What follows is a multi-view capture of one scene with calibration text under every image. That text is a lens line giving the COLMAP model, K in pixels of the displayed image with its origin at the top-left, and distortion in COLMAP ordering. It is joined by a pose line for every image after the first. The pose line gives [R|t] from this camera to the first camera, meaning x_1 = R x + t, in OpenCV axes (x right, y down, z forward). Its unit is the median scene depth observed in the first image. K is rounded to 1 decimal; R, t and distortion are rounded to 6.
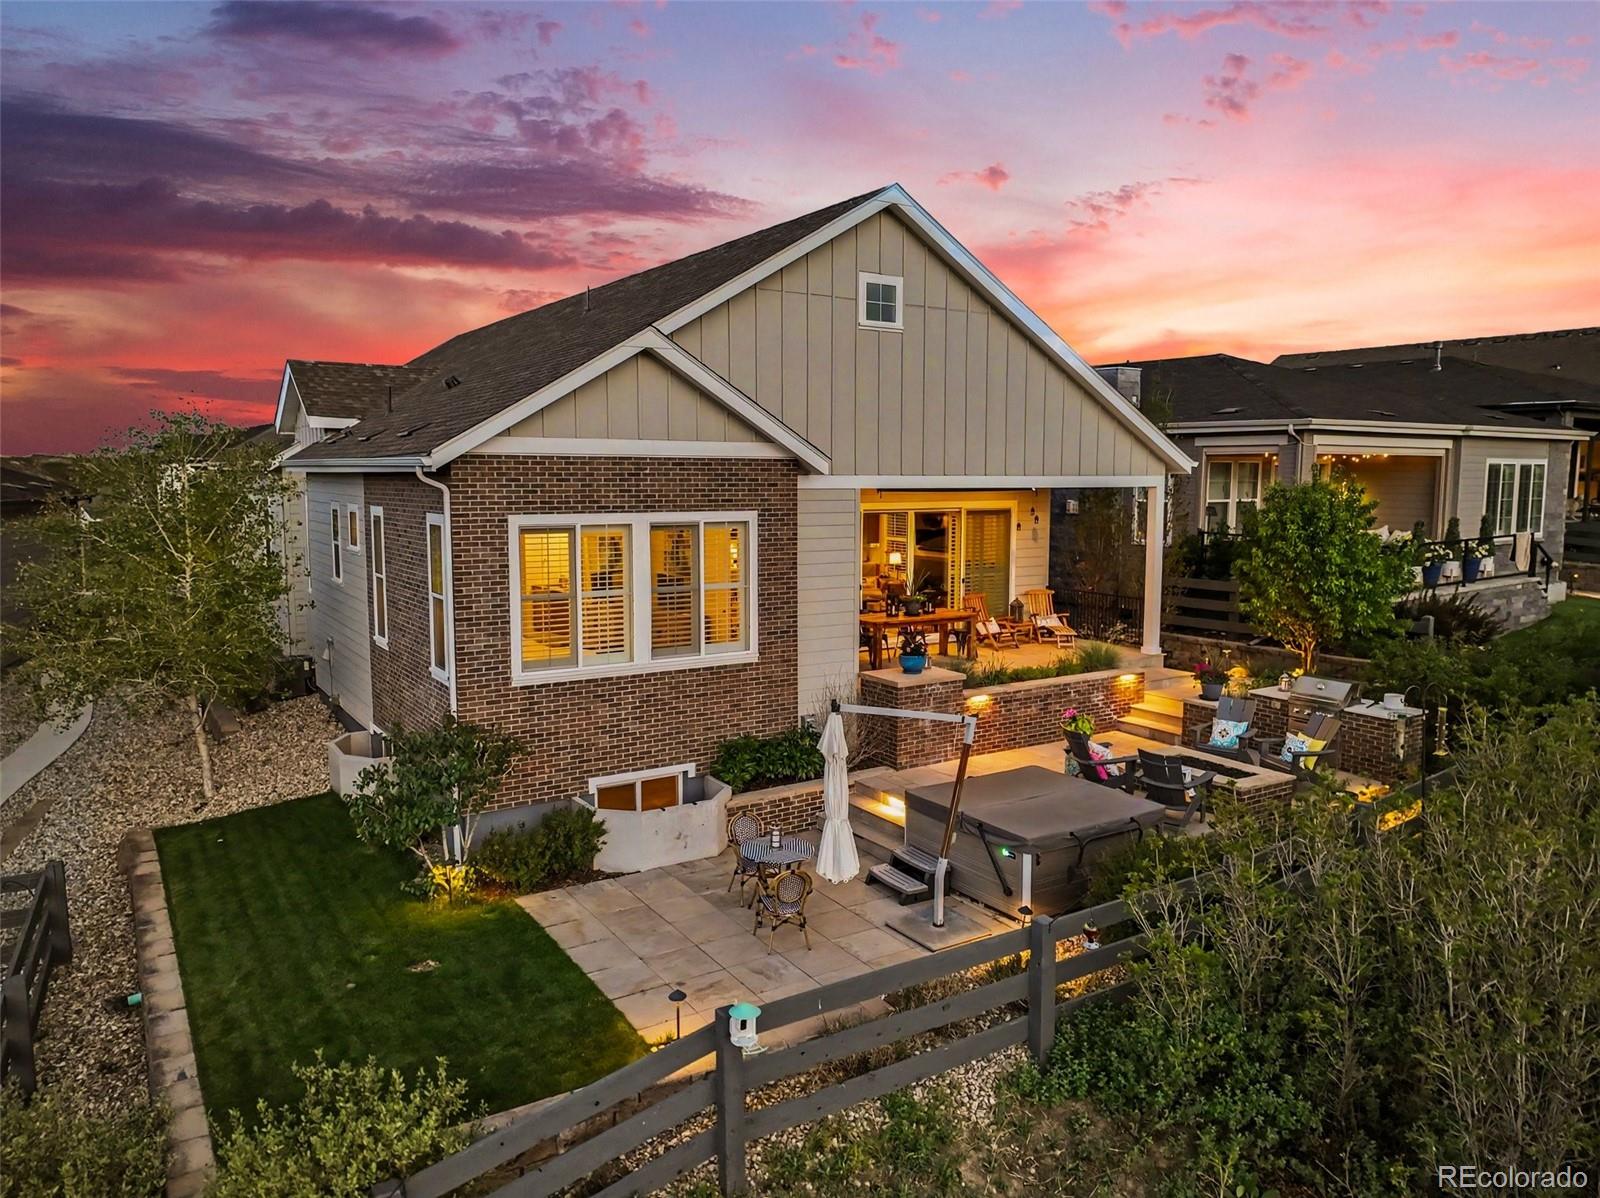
lens RADIAL K [[1121.8, 0, 806.1], [0, 1121.8, 593.5], [0, 0, 1]] dist [0.002402, 0.004868]
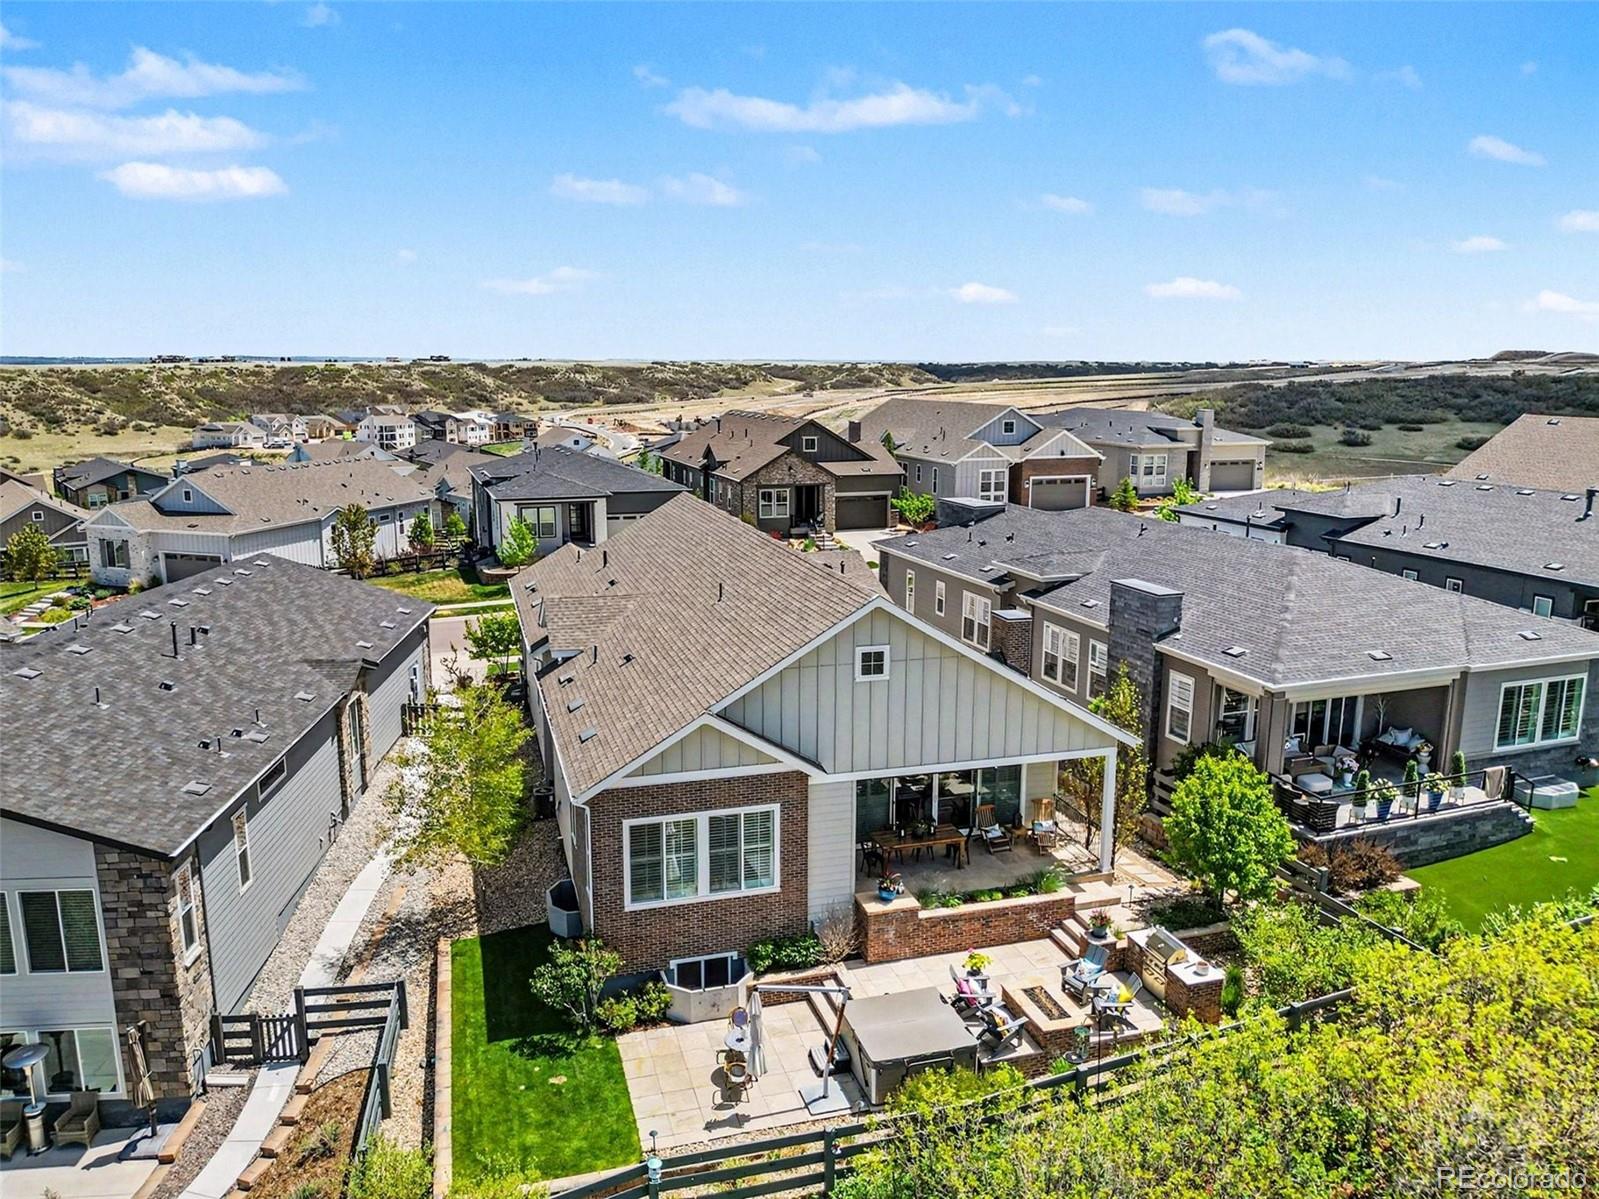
lens RADIAL K [[1159.4, 0, 796.2], [0, 1159.4, 604.1], [0, 0, 1]] dist [0.005312, -0.045846]
pose [[0.960709, 0.055578, -0.271935, 0.478635], [-0.030217, 0.994867, 0.096577, -0.598542], [0.275906, -0.084565, 0.957457, -0.645364]]
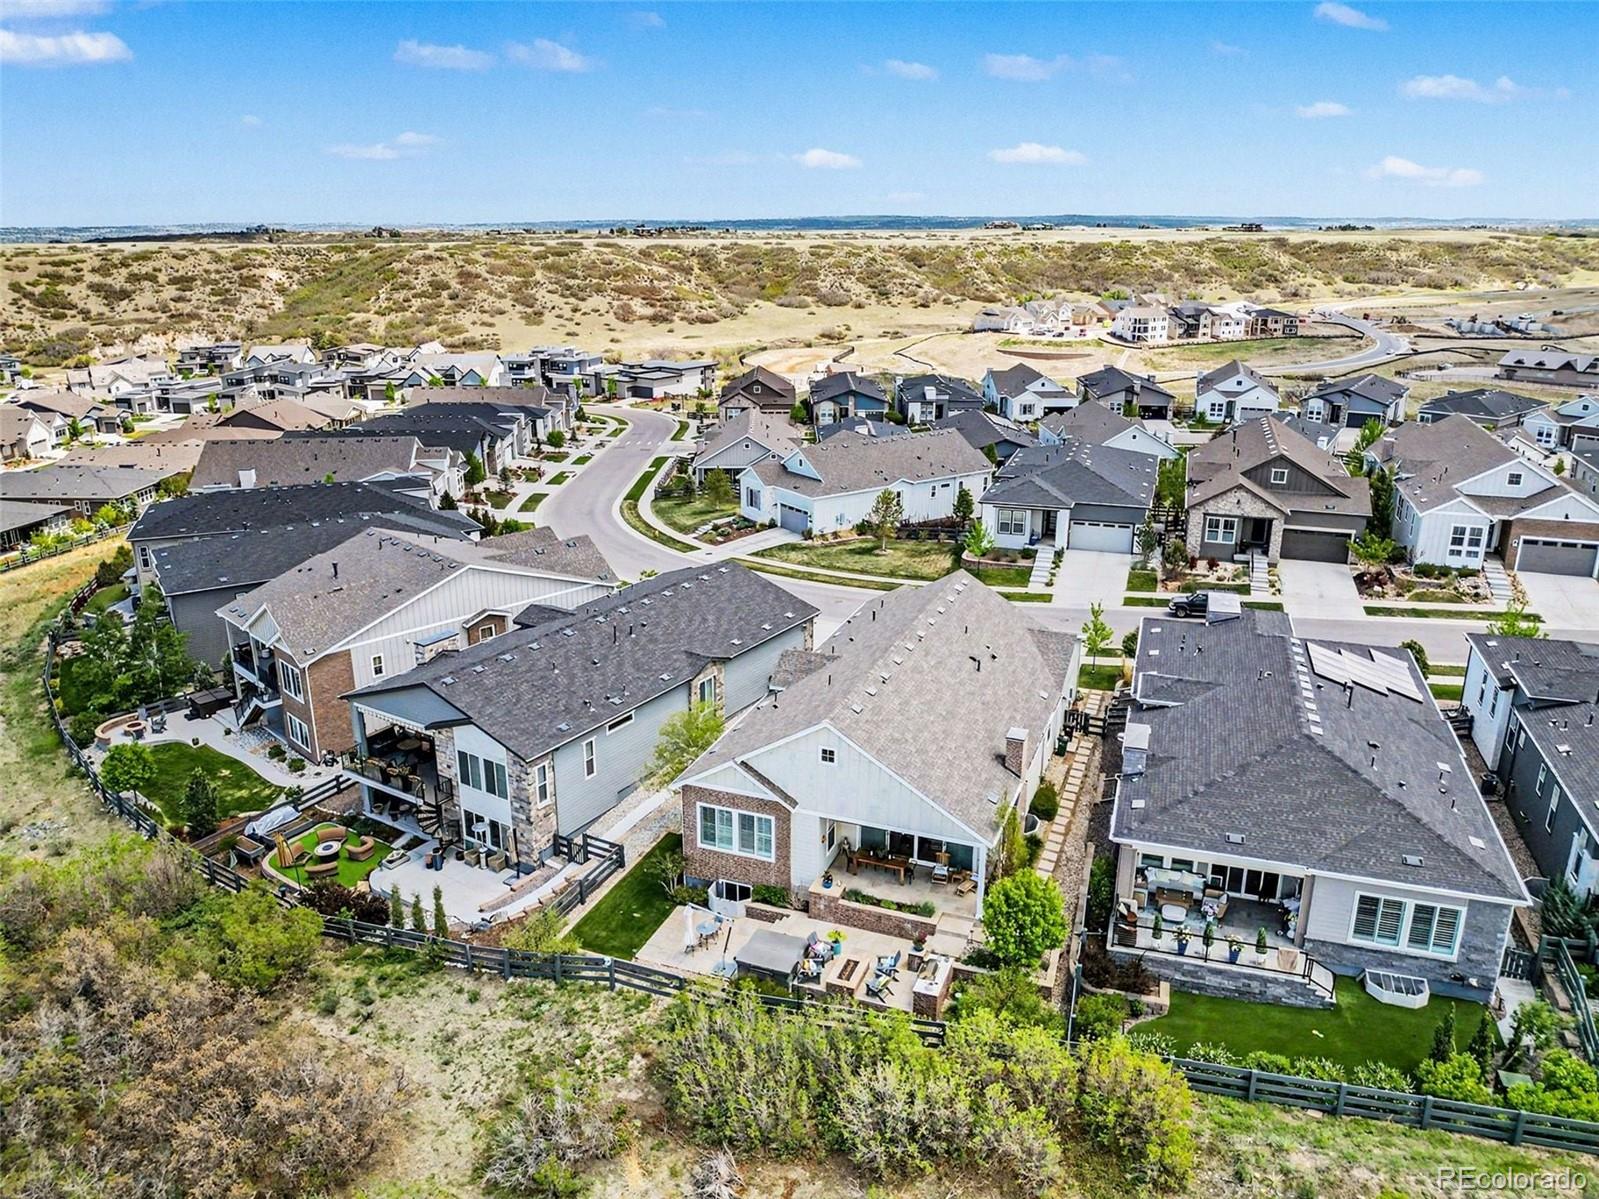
lens RADIAL K [[1159.4, 0, 796.2], [0, 1159.4, 604.1], [0, 0, 1]] dist [0.005312, -0.045846]
pose [[0.585688, 0.249440, -0.771200, 2.505862], [-0.084607, 0.965085, 0.247896, -1.565335], [0.806109, -0.079941, 0.586343, -0.778487]]
